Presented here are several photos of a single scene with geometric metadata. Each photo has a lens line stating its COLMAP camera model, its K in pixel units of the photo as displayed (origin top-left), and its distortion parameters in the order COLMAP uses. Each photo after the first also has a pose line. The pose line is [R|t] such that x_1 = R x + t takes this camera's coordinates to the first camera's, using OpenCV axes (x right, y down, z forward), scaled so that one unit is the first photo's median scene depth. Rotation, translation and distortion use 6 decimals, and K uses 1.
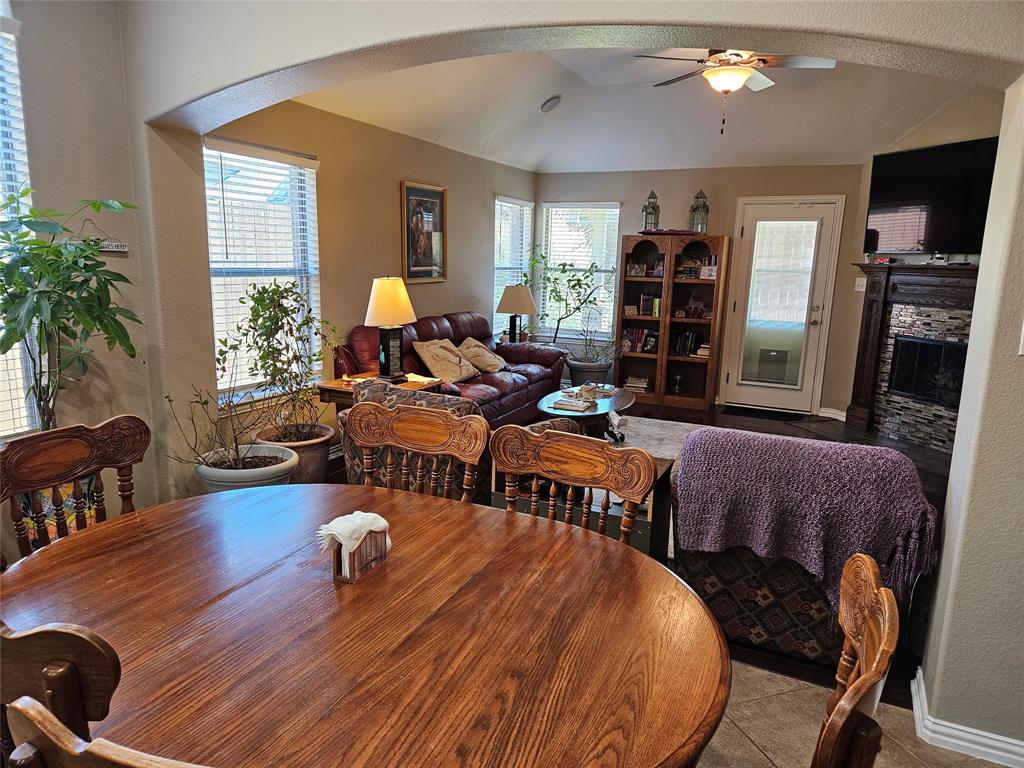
lens RADIAL K [[679.9, 0, 512.0], [0, 679.9, 384.0], [0, 0, 1]] dist [0.097174, -0.086508]
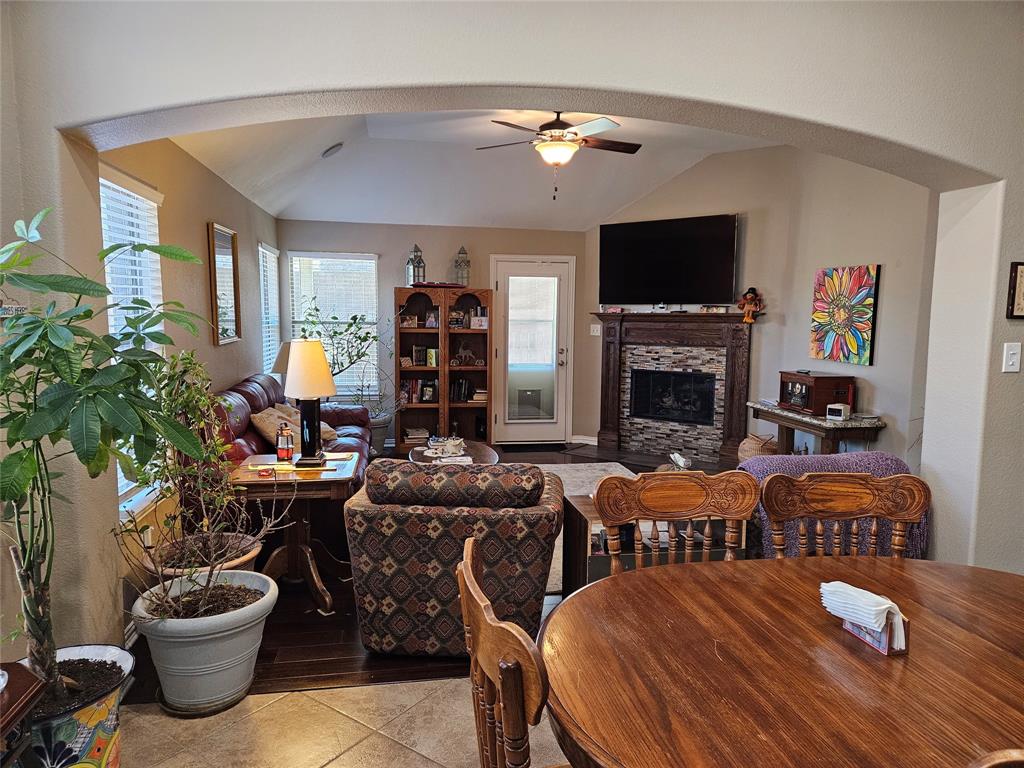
lens RADIAL K [[679.9, 0, 512.0], [0, 679.9, 384.0], [0, 0, 1]] dist [0.097174, -0.086508]
pose [[0.822602, -0.079218, 0.563072, -0.274482], [0.118499, 0.992389, -0.033499, -0.026234], [-0.556132, 0.094280, 0.825729, 0.106202]]
